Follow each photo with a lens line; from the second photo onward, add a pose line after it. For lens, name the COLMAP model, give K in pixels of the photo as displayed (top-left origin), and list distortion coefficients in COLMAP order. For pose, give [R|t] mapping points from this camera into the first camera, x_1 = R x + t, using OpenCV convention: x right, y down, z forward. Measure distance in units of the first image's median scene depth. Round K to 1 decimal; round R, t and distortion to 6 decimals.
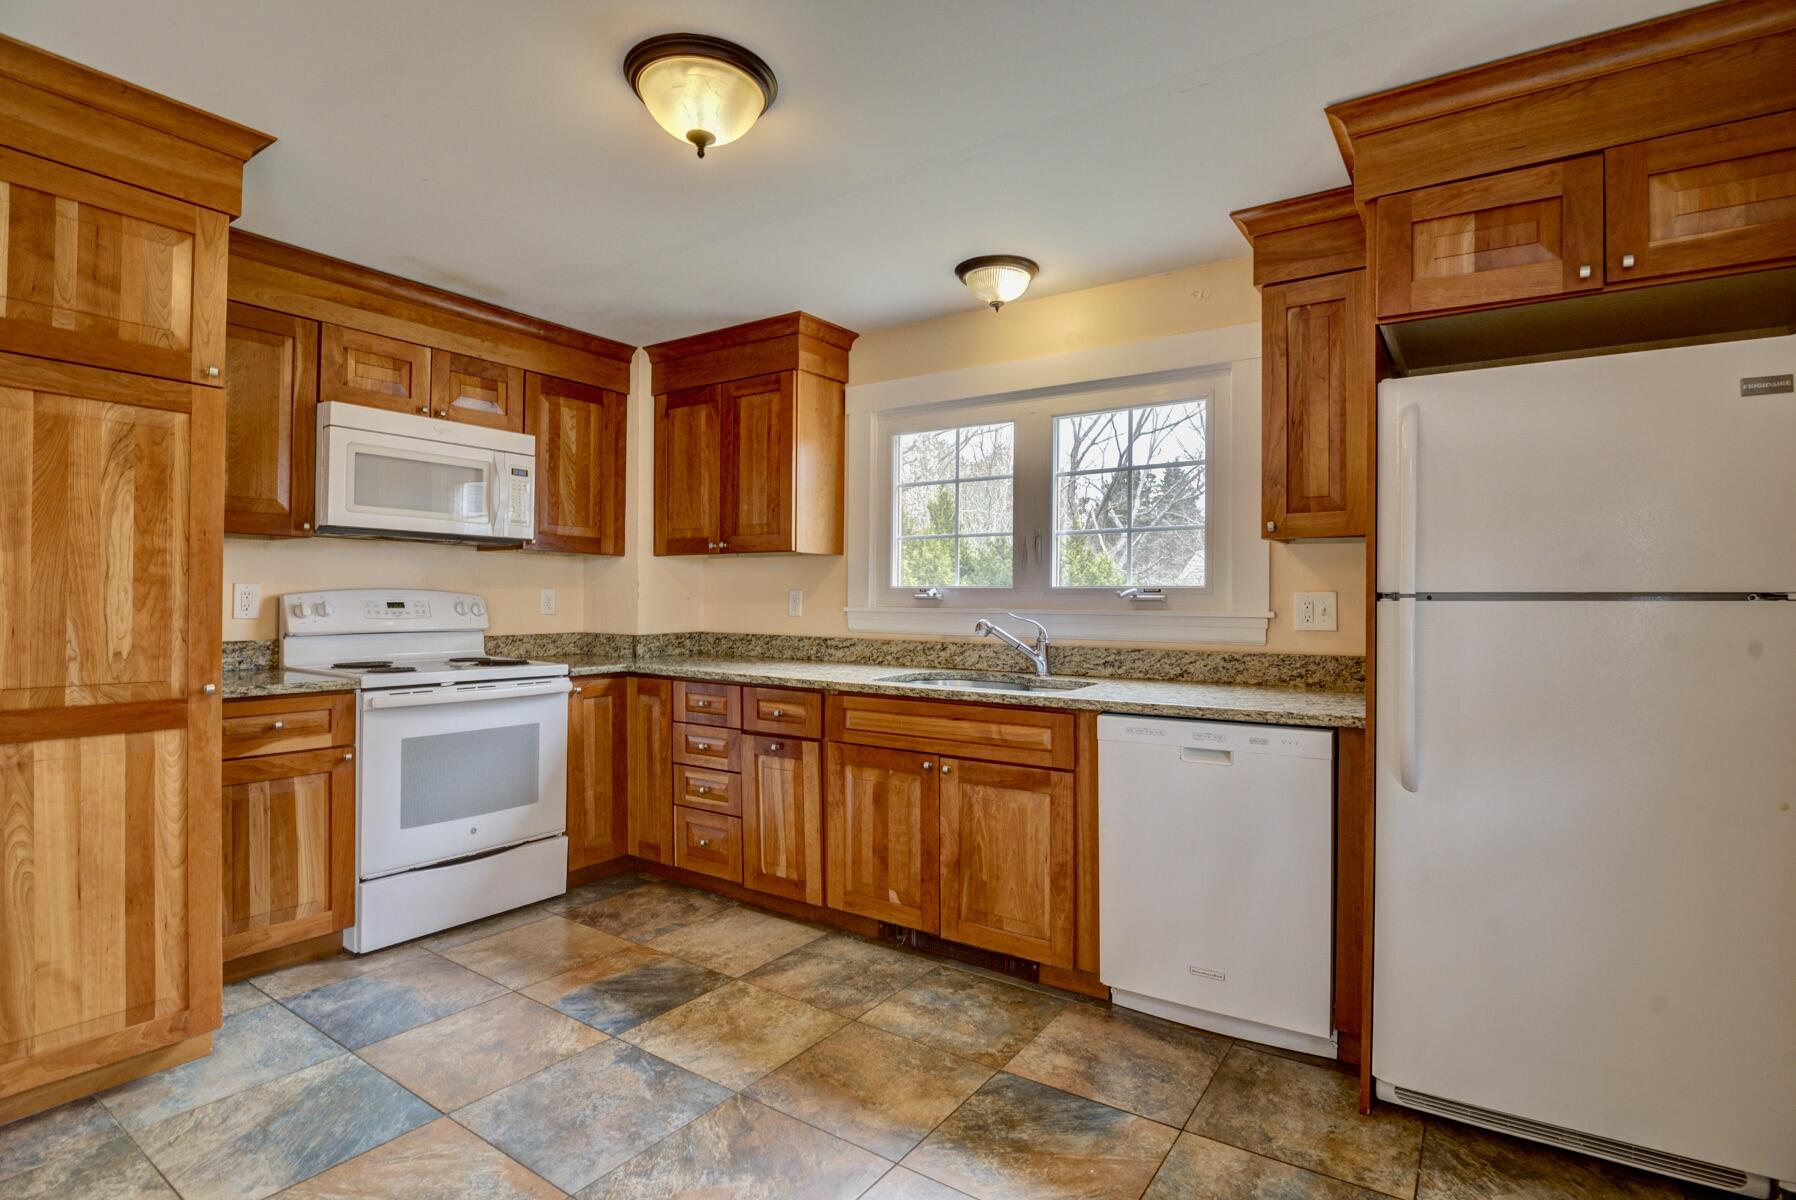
lens RADIAL K [[881.3, 0, 898.0], [0, 881.3, 600.0], [0, 0, 1]] dist [-0.014895, -0.000390]
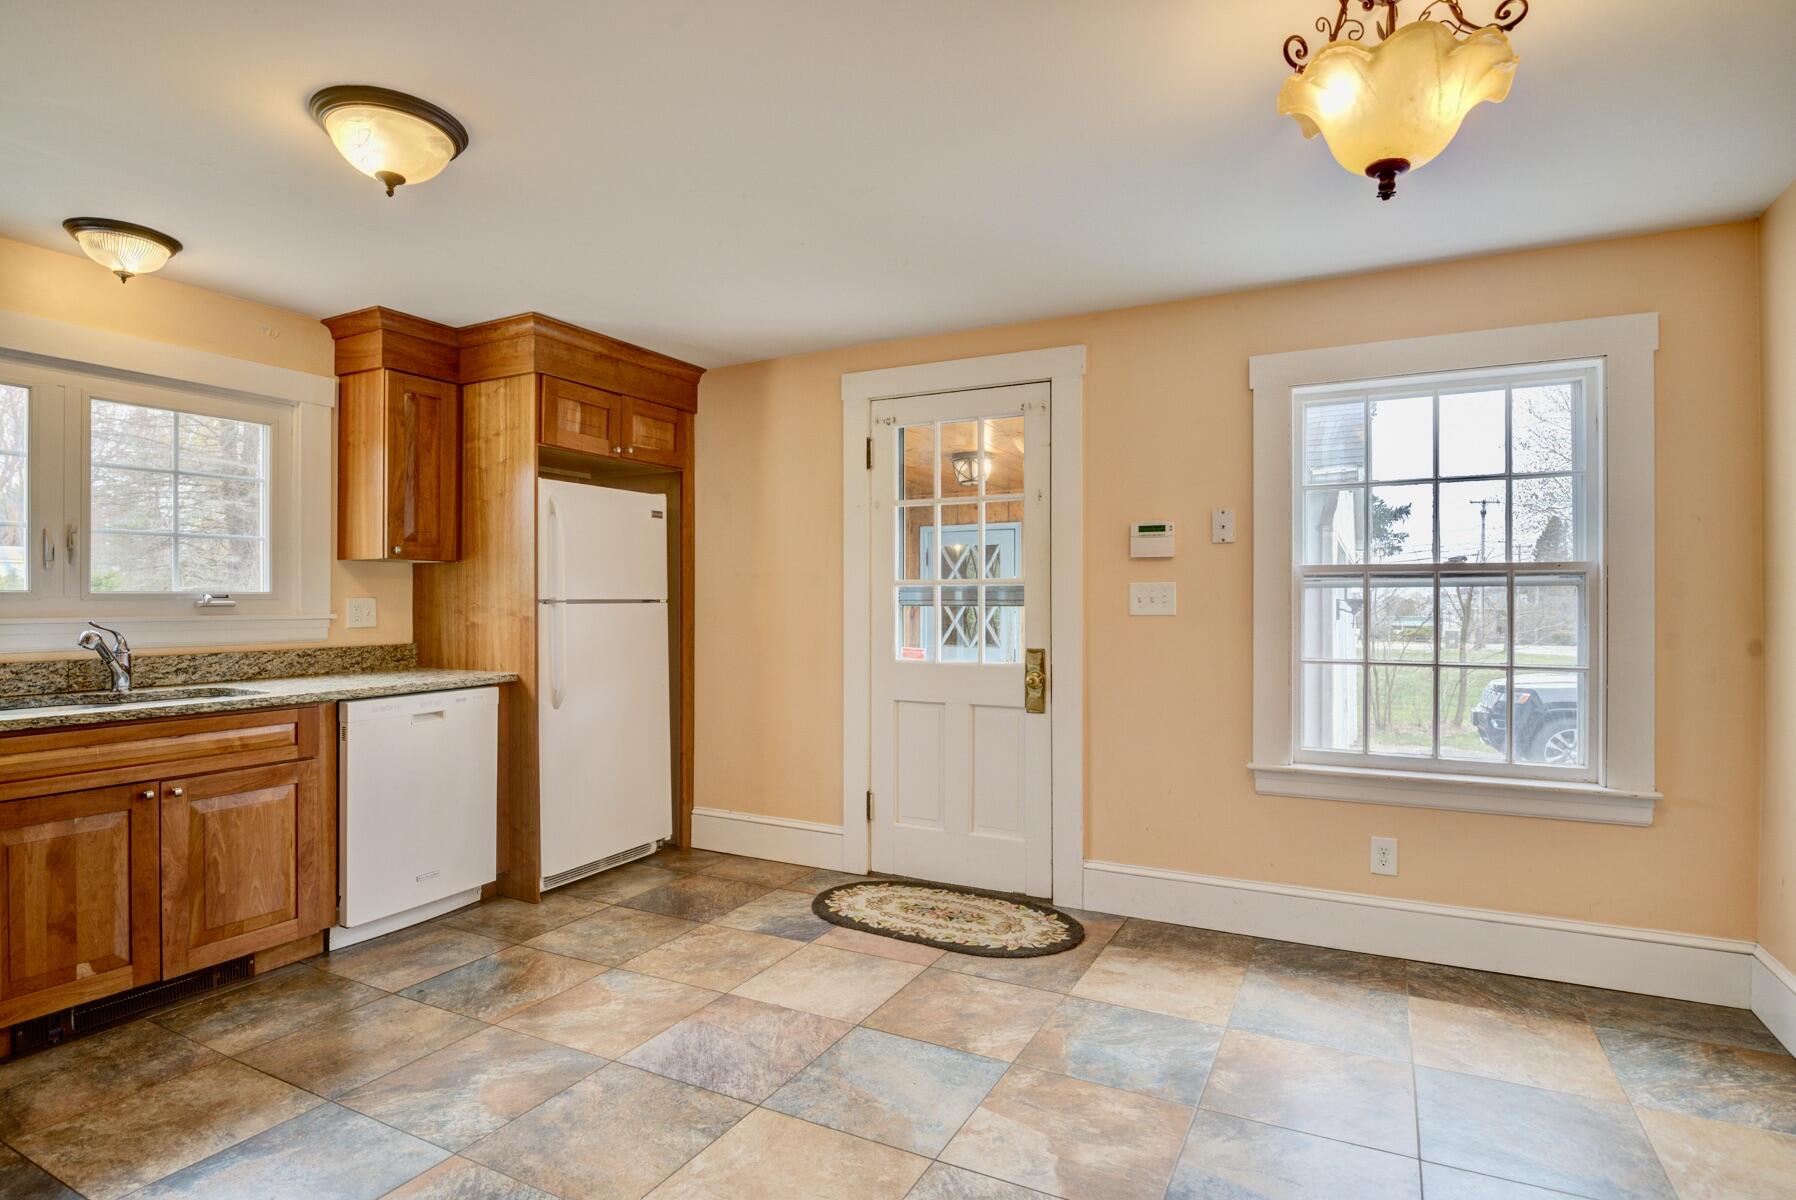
lens RADIAL K [[948.6, 0, 898.0], [0, 948.6, 600.0], [0, 0, 1]] dist [-0.000828, -0.000485]
pose [[-0.112374, -0.003315, 0.993660, -1.036746], [0.002006, 0.999992, 0.003563, -0.009721], [-0.993664, 0.002393, -0.112367, 0.371638]]
